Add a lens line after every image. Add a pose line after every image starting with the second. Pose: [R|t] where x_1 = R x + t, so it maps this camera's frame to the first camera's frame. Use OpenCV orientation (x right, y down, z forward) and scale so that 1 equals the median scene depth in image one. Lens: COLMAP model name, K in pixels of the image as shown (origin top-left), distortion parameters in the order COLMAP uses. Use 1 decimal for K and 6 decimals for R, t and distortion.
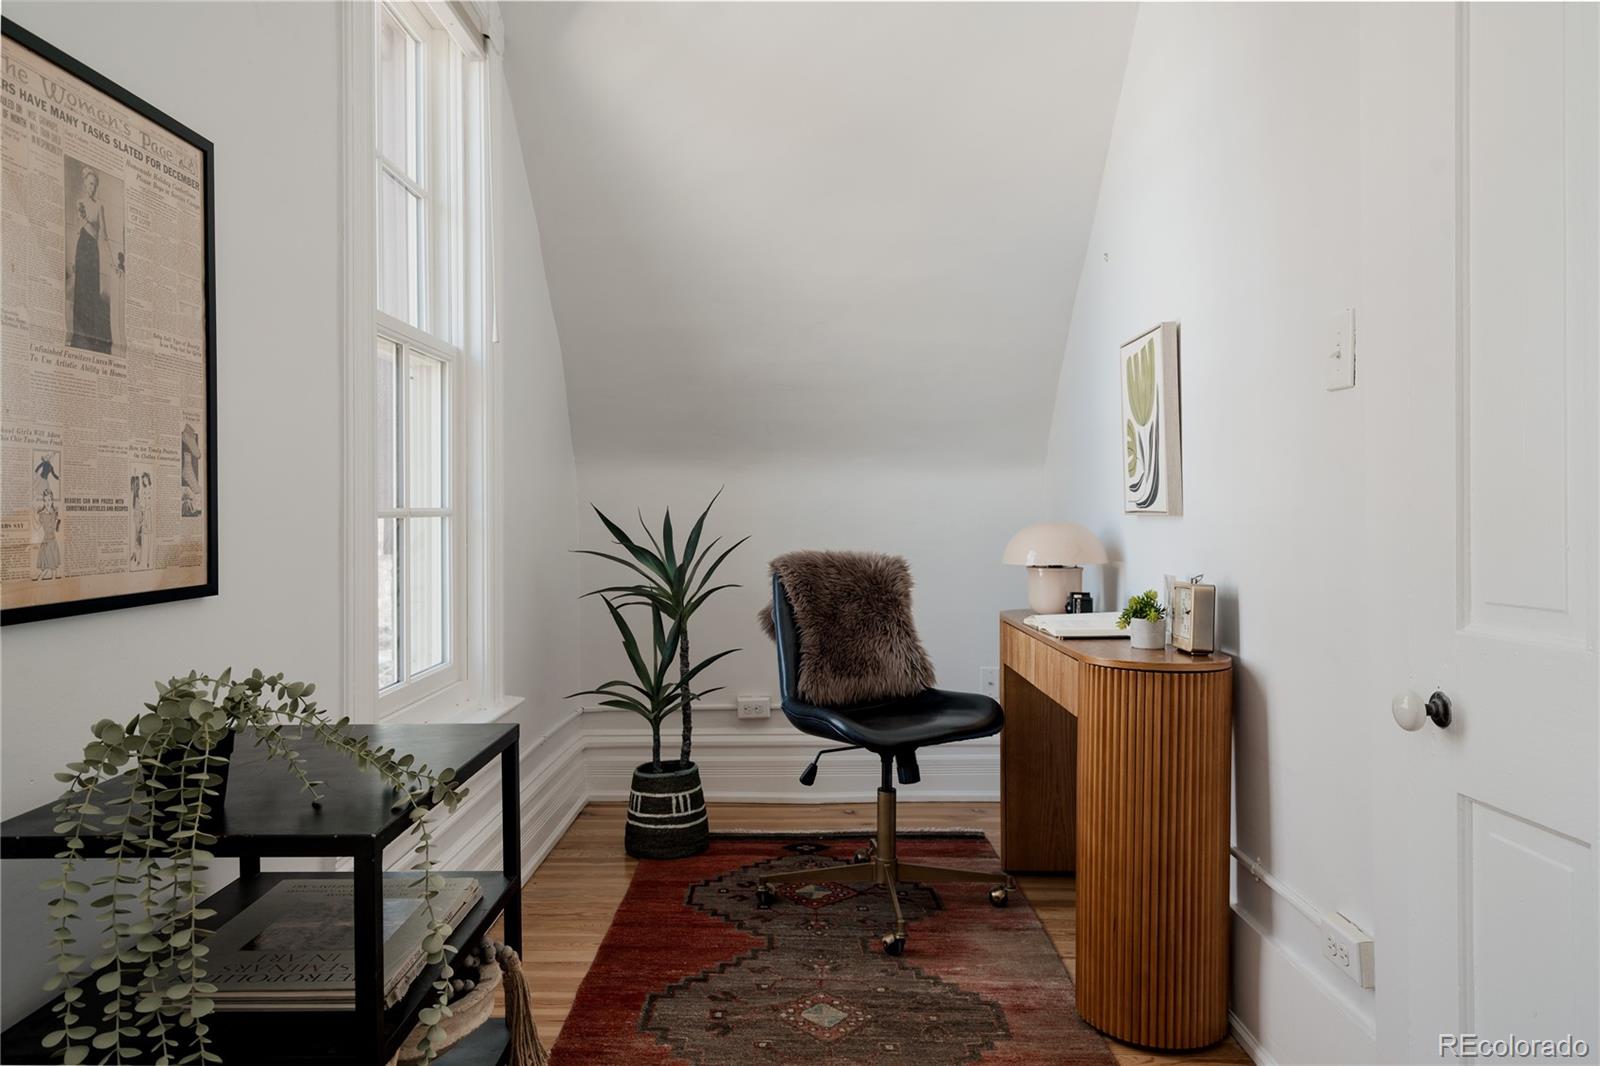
lens RADIAL K [[1092.9, 0, 796.5], [0, 1092.9, 529.7], [0, 0, 1]] dist [0.028099, 0.000125]
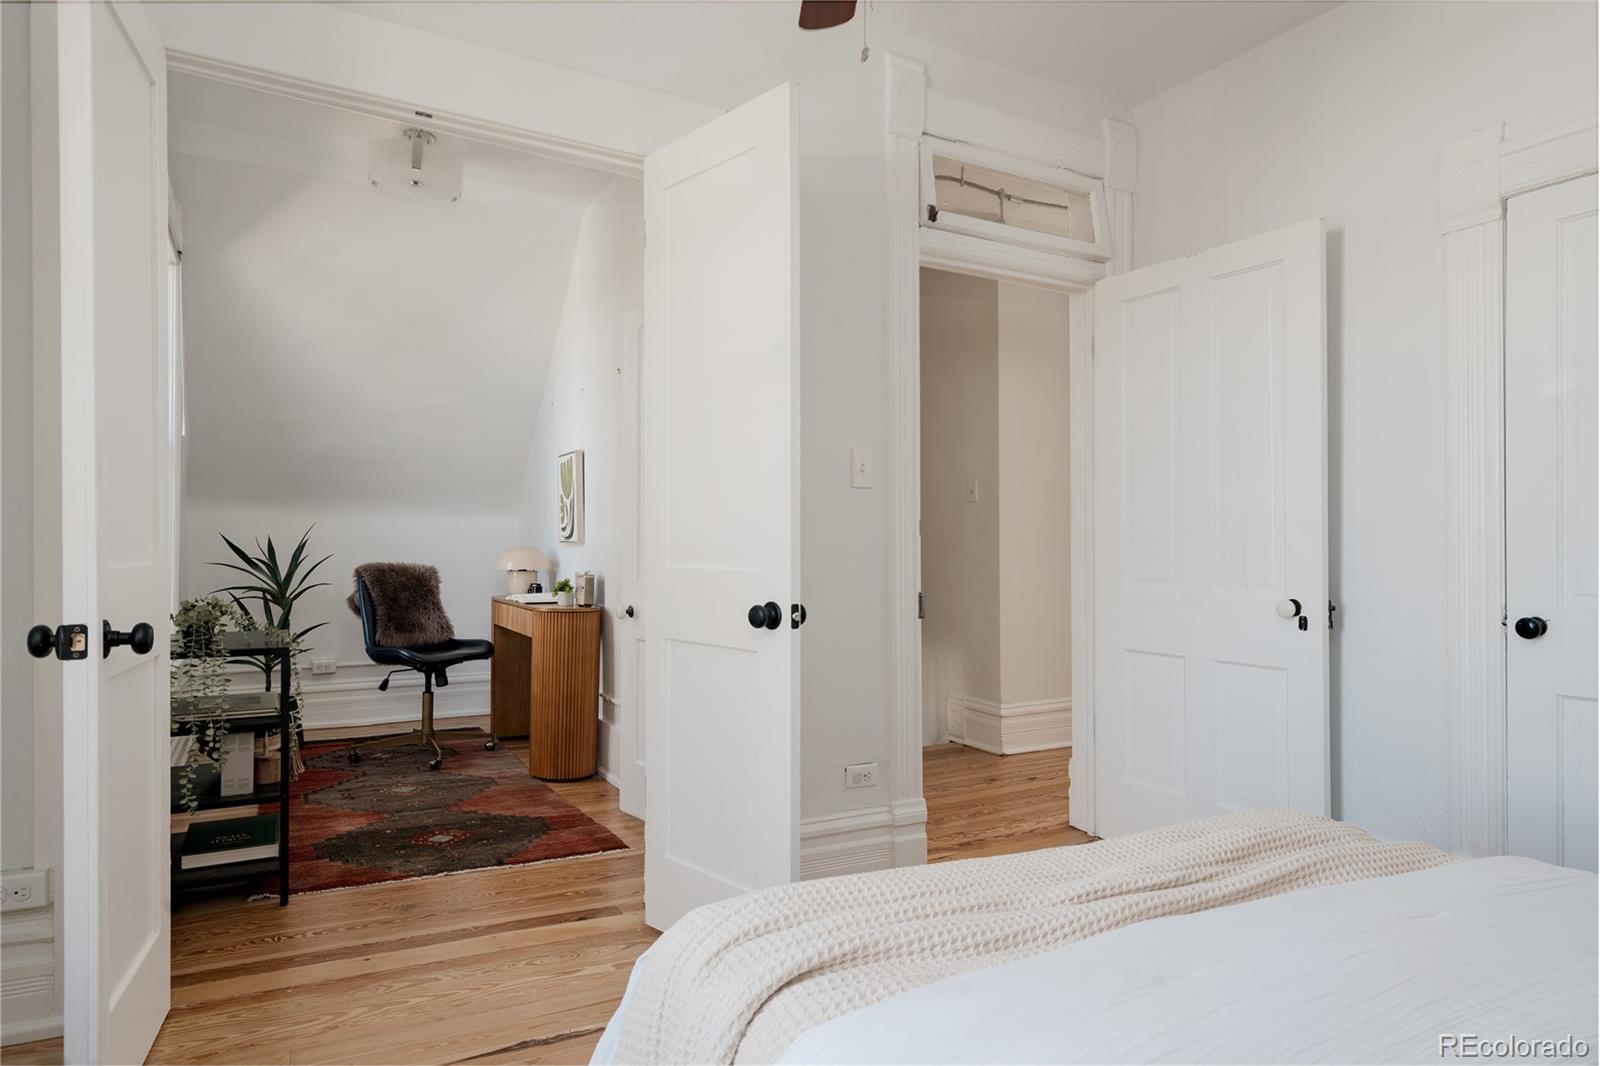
lens RADIAL K [[976.1, 0, 796.4], [0, 976.1, 534.4], [0, 0, 1]] dist [-0.001883, -0.000515]
pose [[0.877193, 0.014473, 0.479919, -0.163724], [-0.003759, 0.999722, -0.023277, 0.009940], [-0.480123, 0.018614, 0.877004, -0.727557]]
